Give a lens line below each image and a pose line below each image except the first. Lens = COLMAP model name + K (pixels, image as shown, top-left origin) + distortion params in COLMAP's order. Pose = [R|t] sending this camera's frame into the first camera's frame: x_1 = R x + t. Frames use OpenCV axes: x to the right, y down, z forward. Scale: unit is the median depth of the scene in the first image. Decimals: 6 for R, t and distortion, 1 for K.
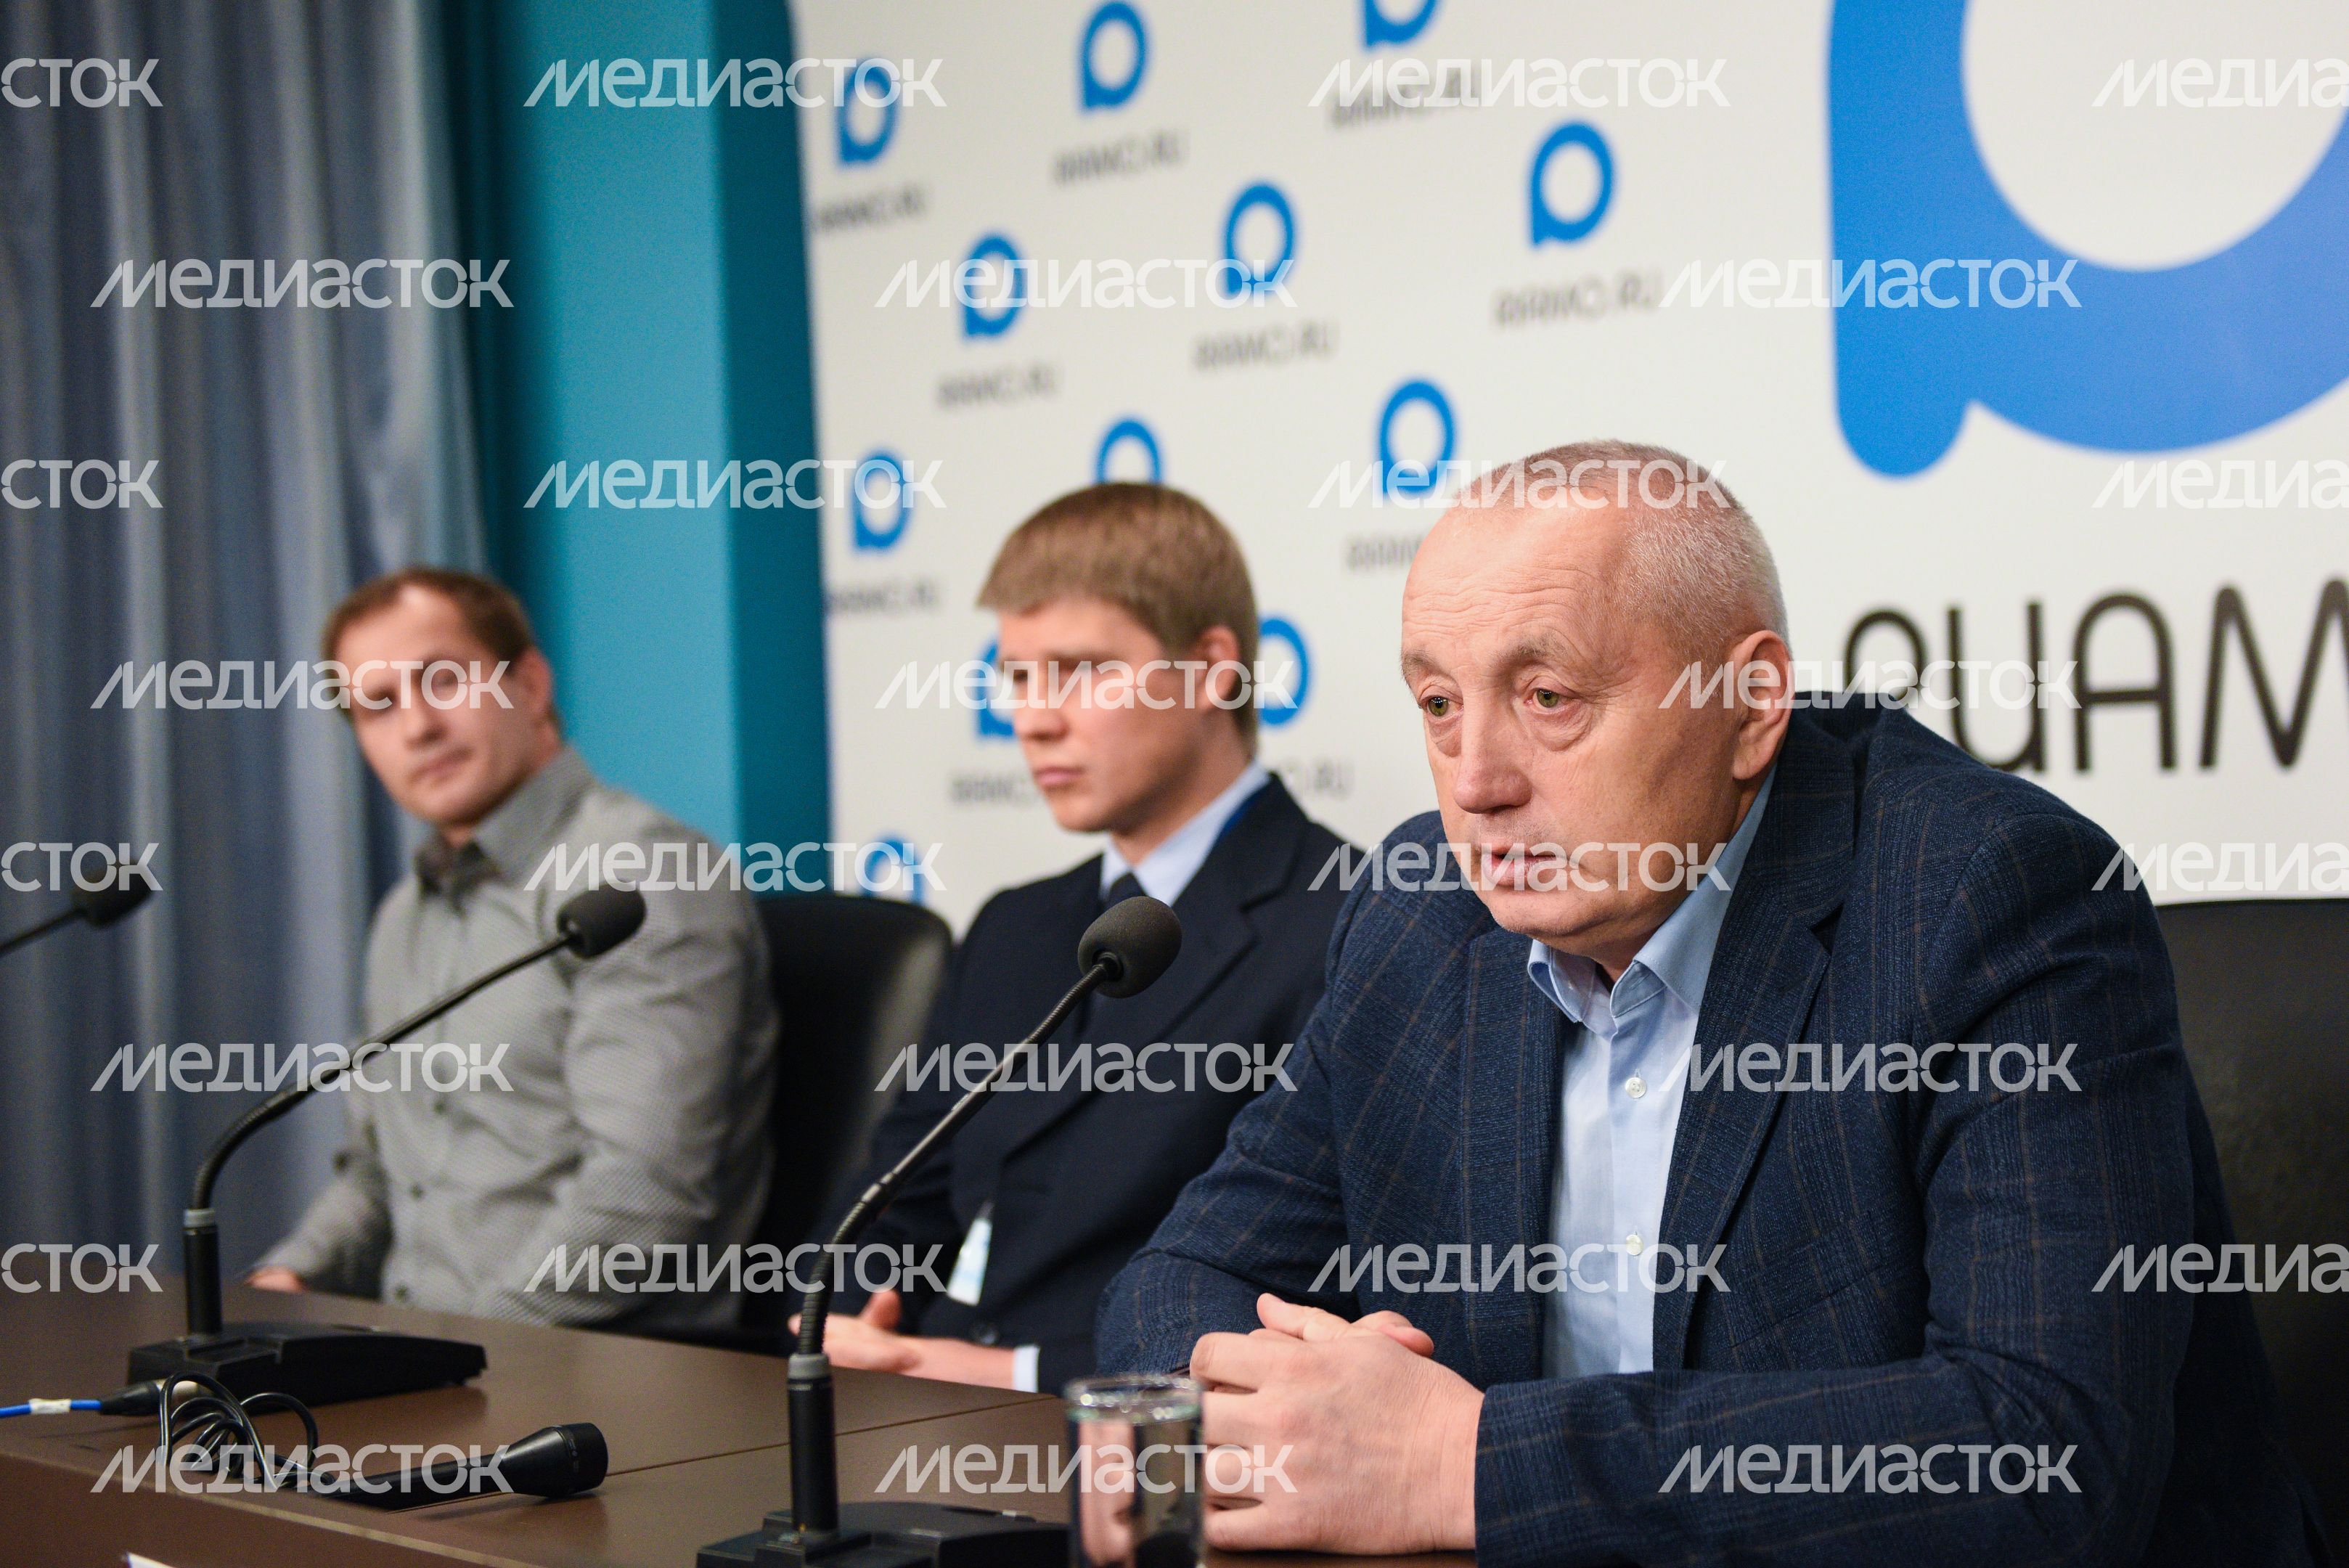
lens RADIAL K [[3749.4, 0, 1240.4], [0, 3749.4, 773.7], [0, 0, 1]] dist [0.037953, 0.000000]
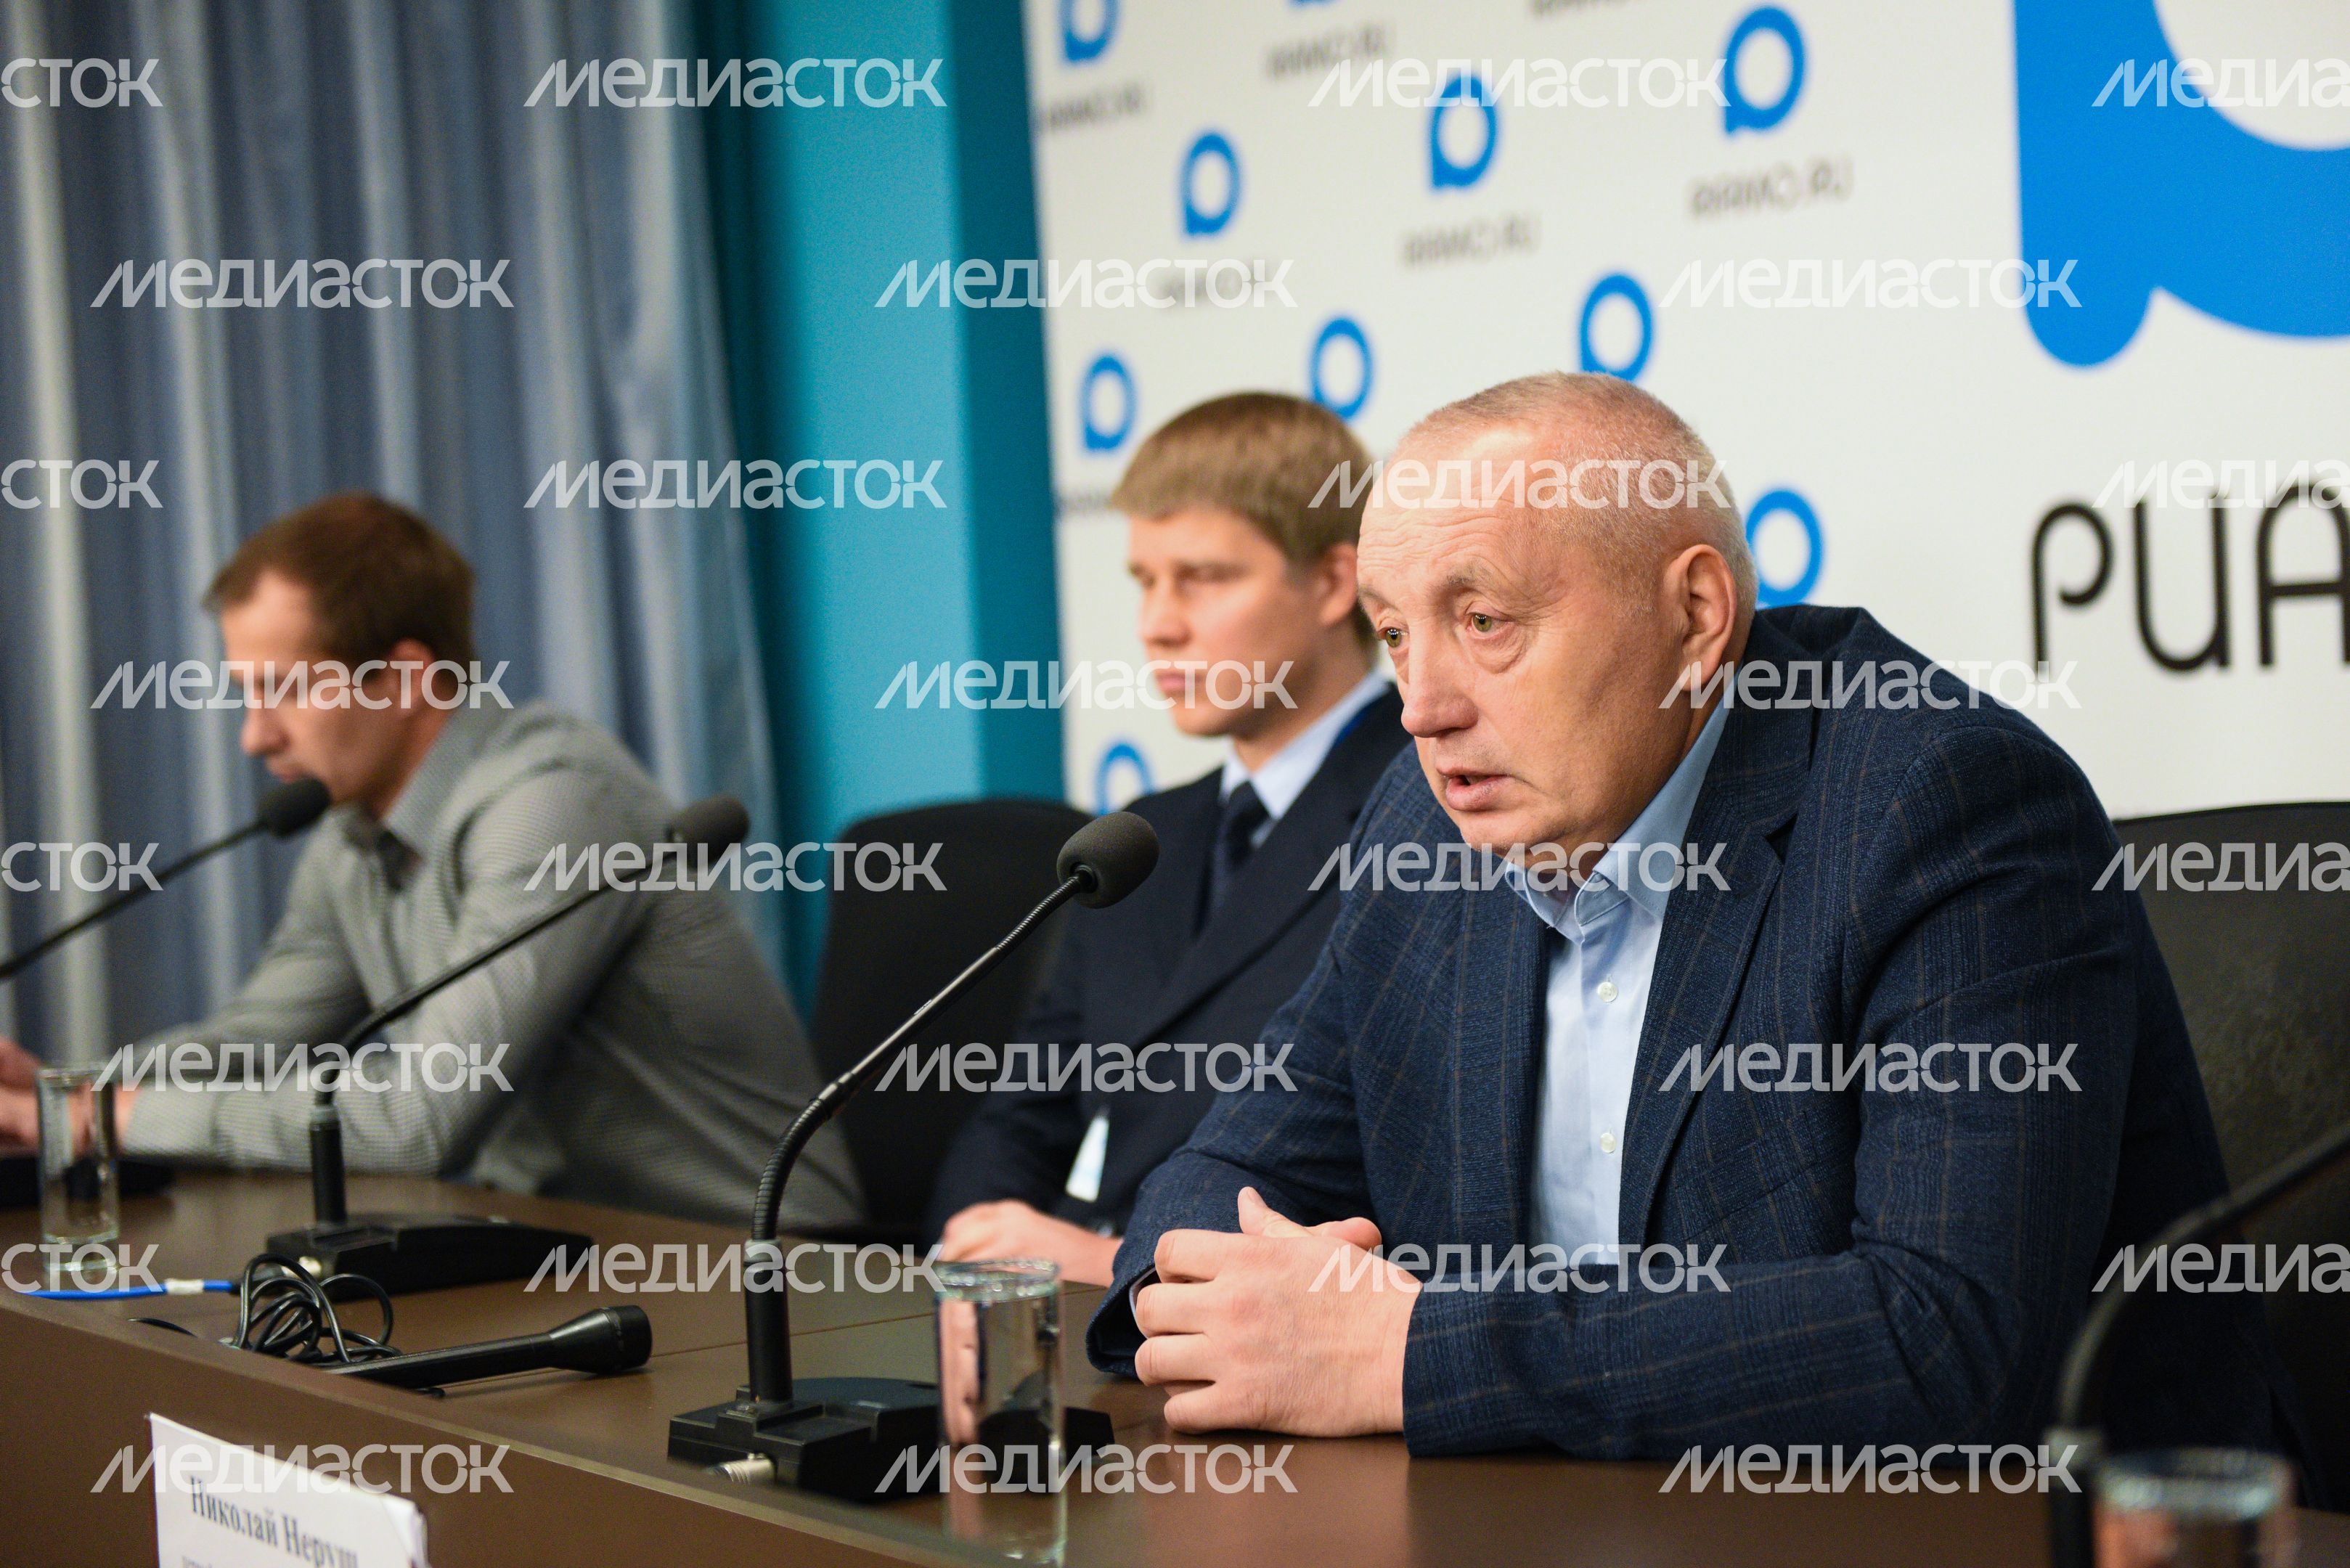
lens RADIAL K [[3958.7, 0, 1214.9], [0, 3958.7, 784.7], [0, 0, 1]] dist [0.068587, 0.000000]
pose [[0.992234, -0.006627, -0.124211, 0.099334], [0.010696, 0.999427, 0.032123, -0.007340], [0.123926, -0.033202, 0.991736, -0.070992]]
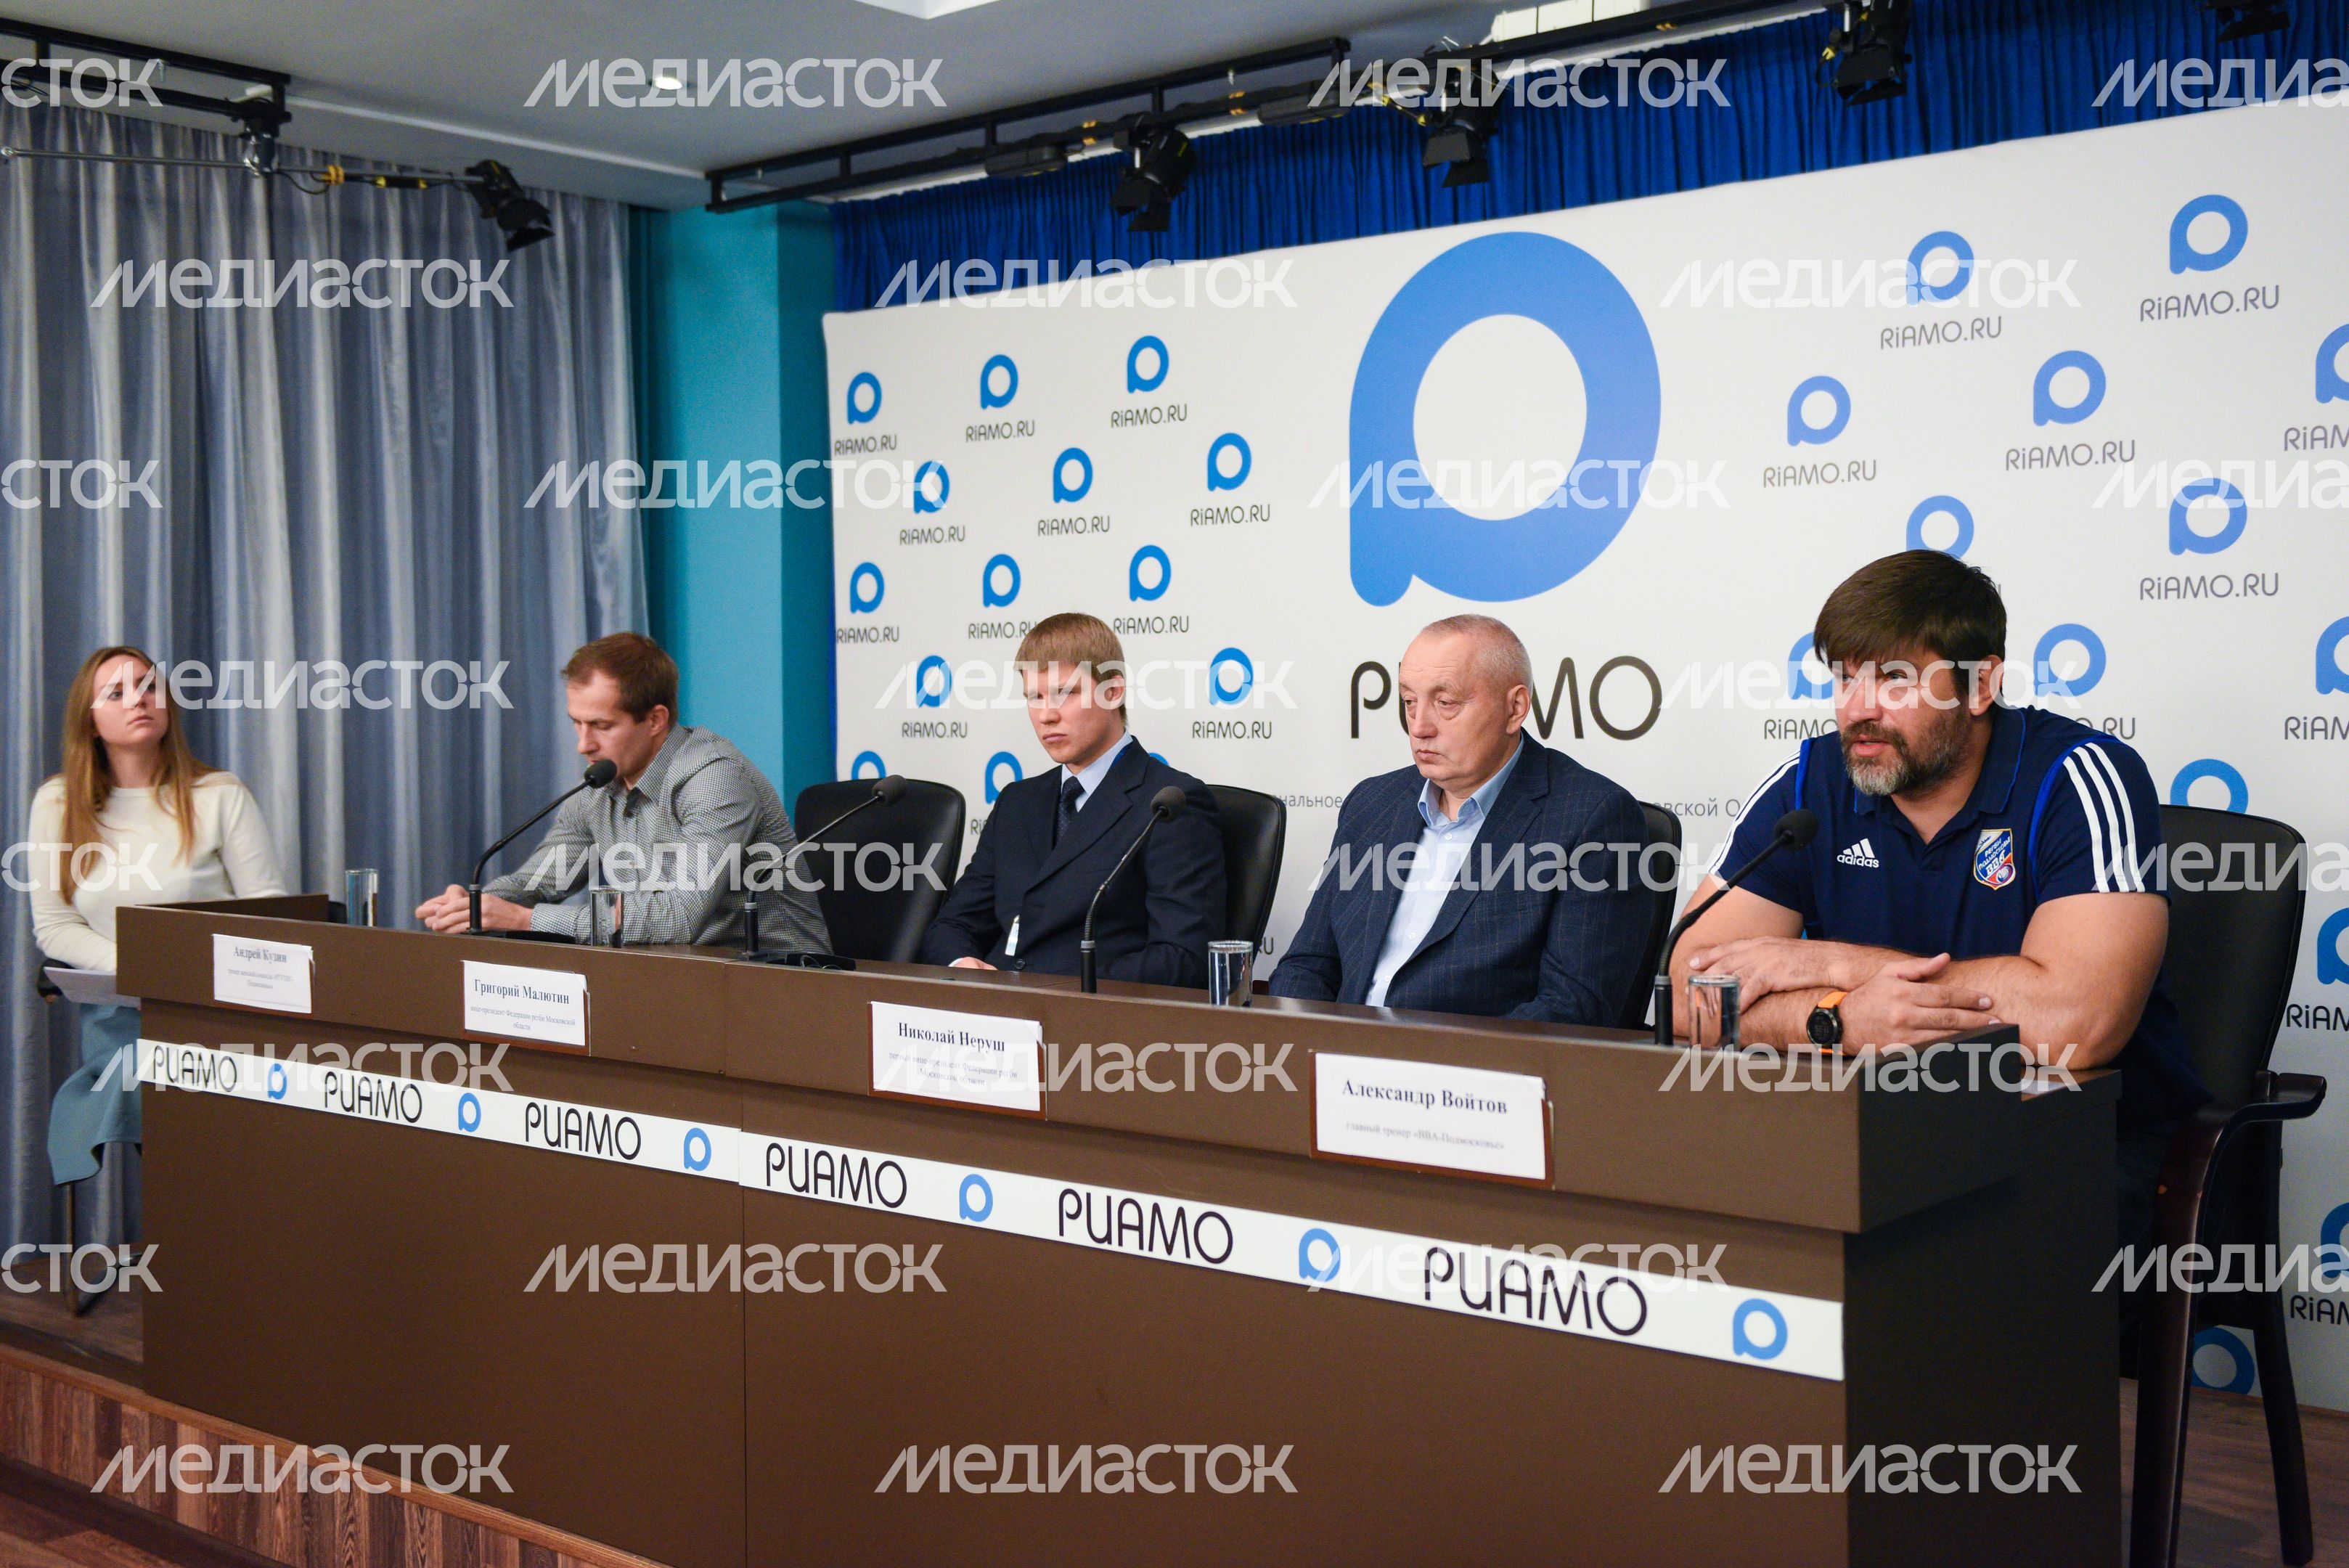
lens RADIAL K [[2328.0, 0, 1212.8], [0, 2328.0, 768.2], [0, 0, 1]] dist [-0.000740, 0.000000]
pose [[0.988242, 0.017528, 0.151888, -0.173156], [-0.021352, 0.999494, 0.023586, -0.014097], [-0.151398, -0.026552, 0.988116, -0.479896]]
